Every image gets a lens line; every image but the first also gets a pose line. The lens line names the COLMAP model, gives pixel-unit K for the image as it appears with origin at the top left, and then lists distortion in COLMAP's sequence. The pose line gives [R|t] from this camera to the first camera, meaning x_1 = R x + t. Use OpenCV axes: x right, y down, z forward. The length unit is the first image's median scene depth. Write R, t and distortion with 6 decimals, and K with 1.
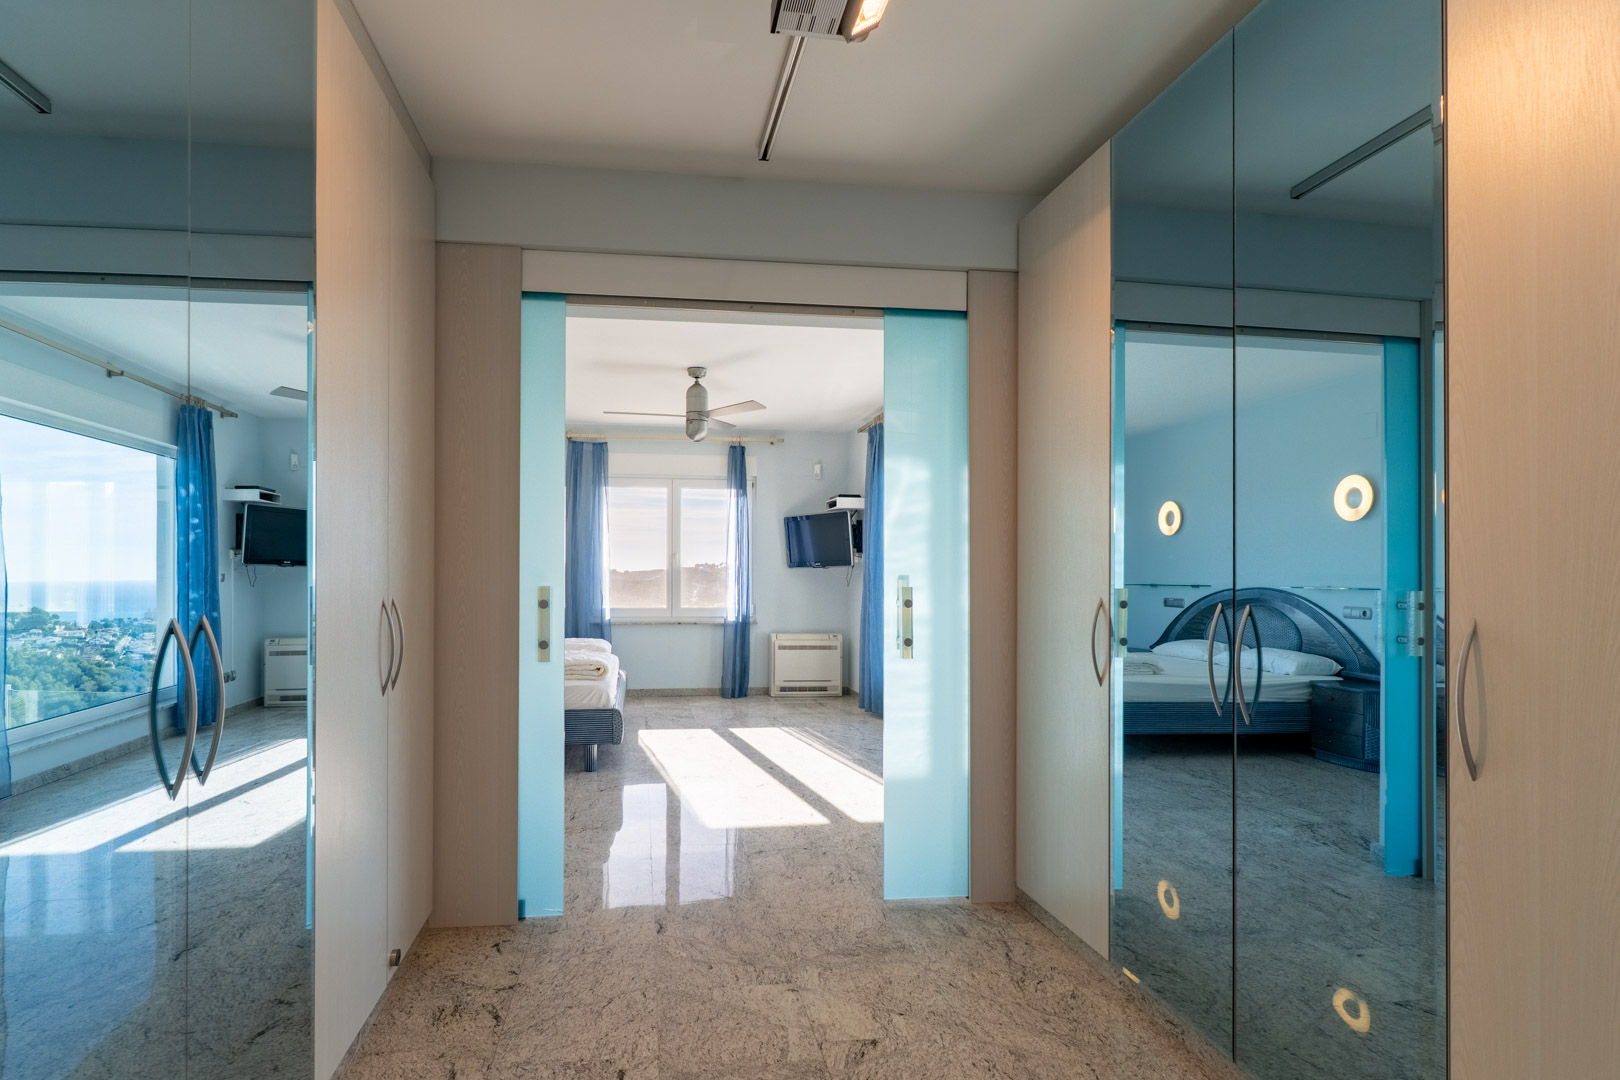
lens RADIAL K [[773.9, 0, 809.7], [0, 773.9, 555.7], [0, 0, 1]] dist [-0.019969, -0.000977]
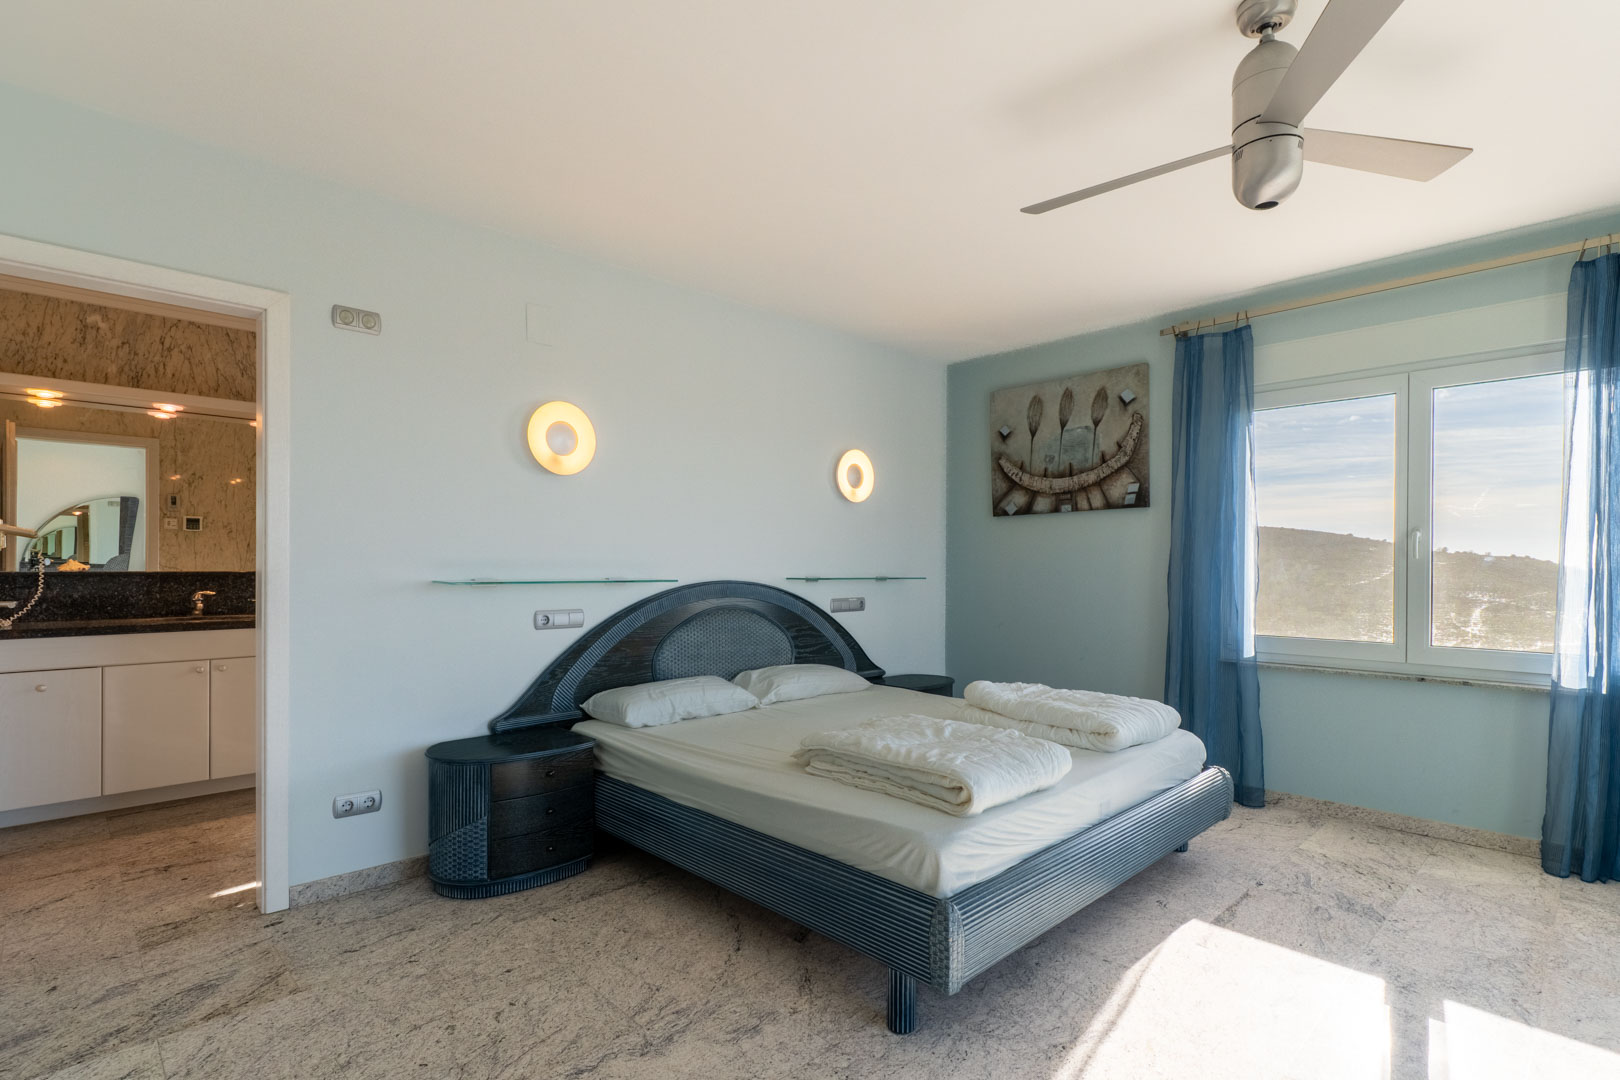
lens RADIAL K [[773.9, 0, 809.9], [0, 773.9, 563.7], [0, 0, 1]] dist [-0.019969, -0.000977]
pose [[0.517191, 0.001095, -0.855869, 0.033666], [0.011958, 0.999892, 0.008505, 0.009864], [0.855786, -0.014633, 0.517123, 0.444715]]
